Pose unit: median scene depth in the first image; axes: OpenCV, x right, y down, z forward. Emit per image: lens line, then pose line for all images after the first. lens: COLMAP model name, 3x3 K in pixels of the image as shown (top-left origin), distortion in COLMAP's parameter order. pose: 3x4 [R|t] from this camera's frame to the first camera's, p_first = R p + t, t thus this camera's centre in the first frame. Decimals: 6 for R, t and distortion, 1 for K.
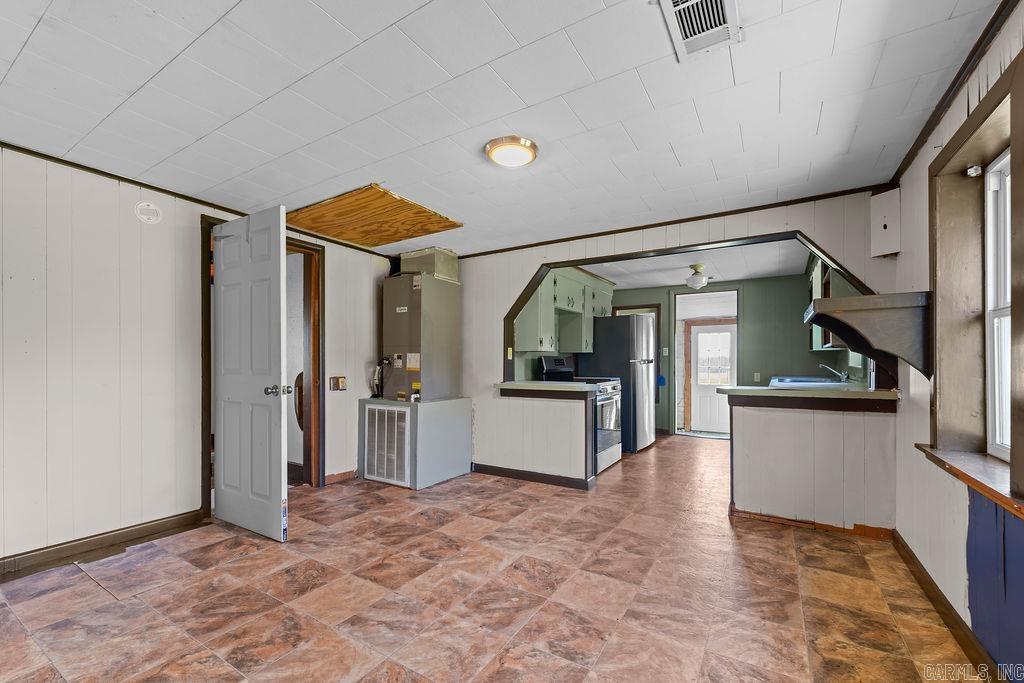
lens RADIAL K [[427.6, 0, 508.5], [0, 427.6, 364.8], [0, 0, 1]] dist [0.008285, -0.003176]
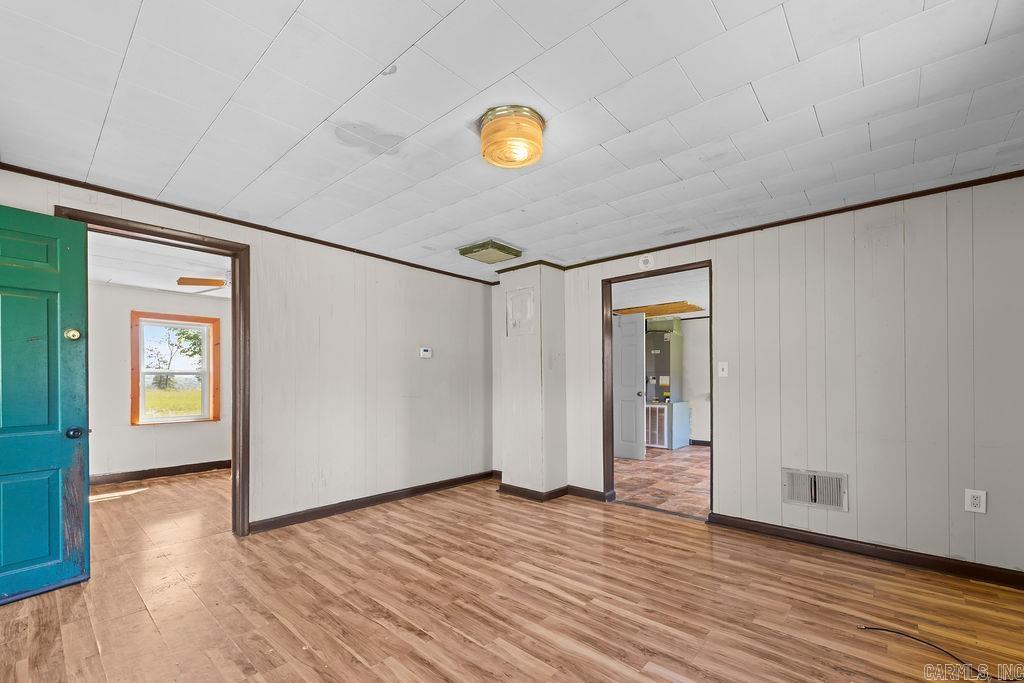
lens RADIAL K [[427.6, 0, 508.4], [0, 427.6, 382.1], [0, 0, 1]] dist [0.008285, -0.003176]
pose [[0.983540, -0.007848, -0.180521, -0.573918], [0.007401, 0.999968, -0.003149, -0.000089], [0.180540, 0.001761, 0.983566, -0.947431]]
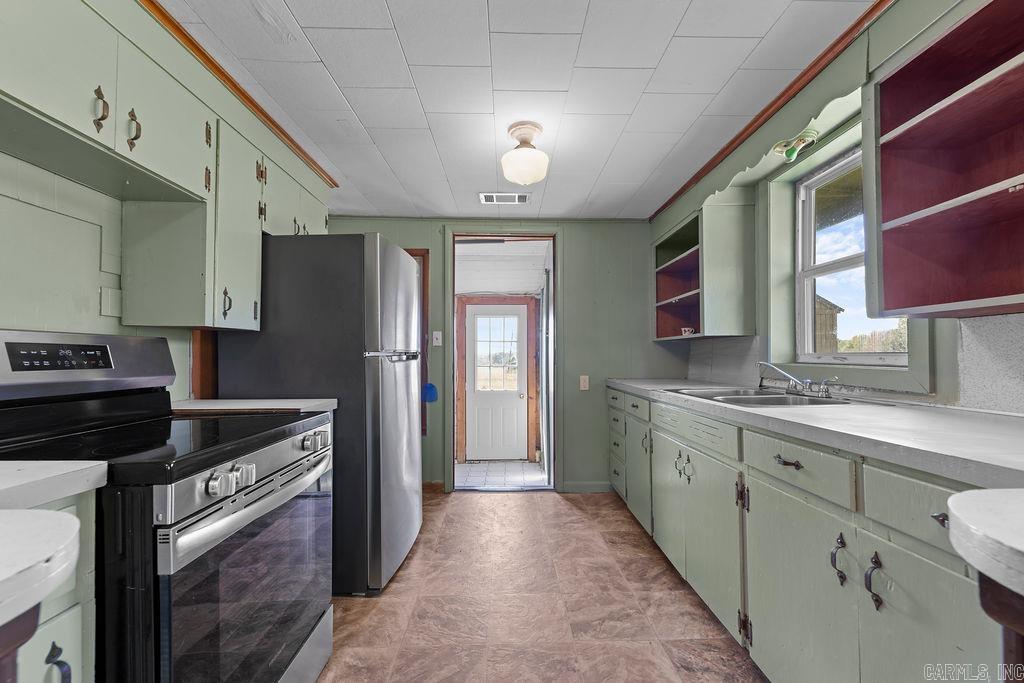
lens RADIAL K [[427.6, 0, 511.1], [0, 427.6, 347.1], [0, 0, 1]] dist [0.008285, -0.003176]
pose [[0.844240, 0.013403, 0.535798, 0.271895], [0.005460, 0.999420, -0.033605, -0.001834], [-0.535938, 0.031296, 0.843677, 0.867104]]
